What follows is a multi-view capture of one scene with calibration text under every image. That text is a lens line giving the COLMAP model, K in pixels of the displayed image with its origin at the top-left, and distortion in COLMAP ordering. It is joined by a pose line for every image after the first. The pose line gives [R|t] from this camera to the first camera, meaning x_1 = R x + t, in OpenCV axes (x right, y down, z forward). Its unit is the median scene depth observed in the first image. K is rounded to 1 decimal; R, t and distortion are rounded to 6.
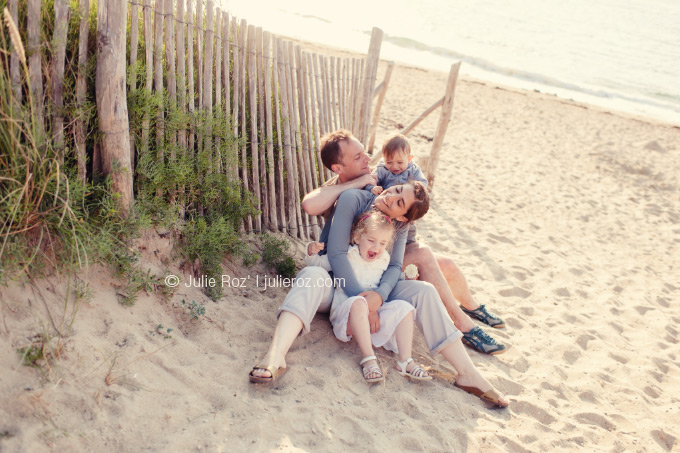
lens RADIAL K [[680.1, 0, 341.1], [0, 680.1, 223.1], [0, 0, 1]] dist [-0.011895, 0.000000]
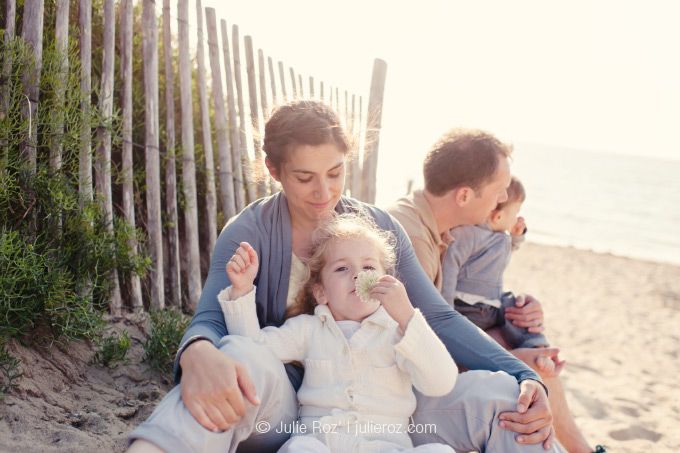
lens RADIAL K [[680.1, 0, 340.5], [0, 680.1, 229.2], [0, 0, 1]] dist [-0.011895, 0.000000]
pose [[0.997768, -0.053170, -0.040402, 0.033043], [0.041310, 0.966810, -0.252136, 0.067999], [0.052467, 0.249904, 0.966848, 0.370902]]
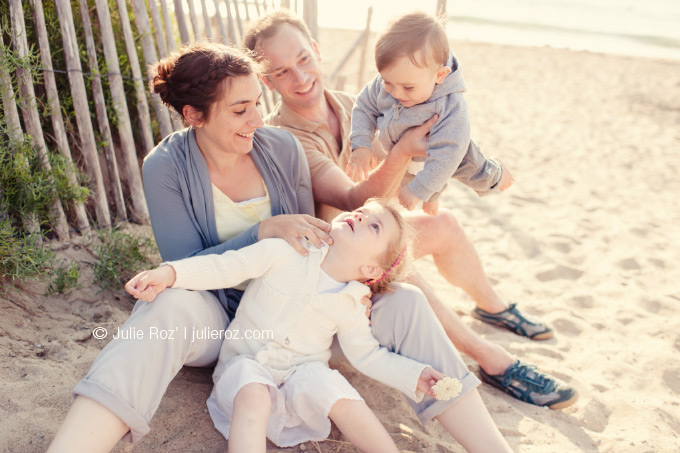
lens RADIAL K [[680.1, 0, 340.9], [0, 680.1, 227.8], [0, 0, 1]] dist [-0.011895, 0.000000]
pose [[0.992398, -0.117235, -0.037439, 0.074308], [0.118041, 0.992805, 0.020091, 0.019296], [0.034814, -0.024358, 0.999097, 0.331773]]
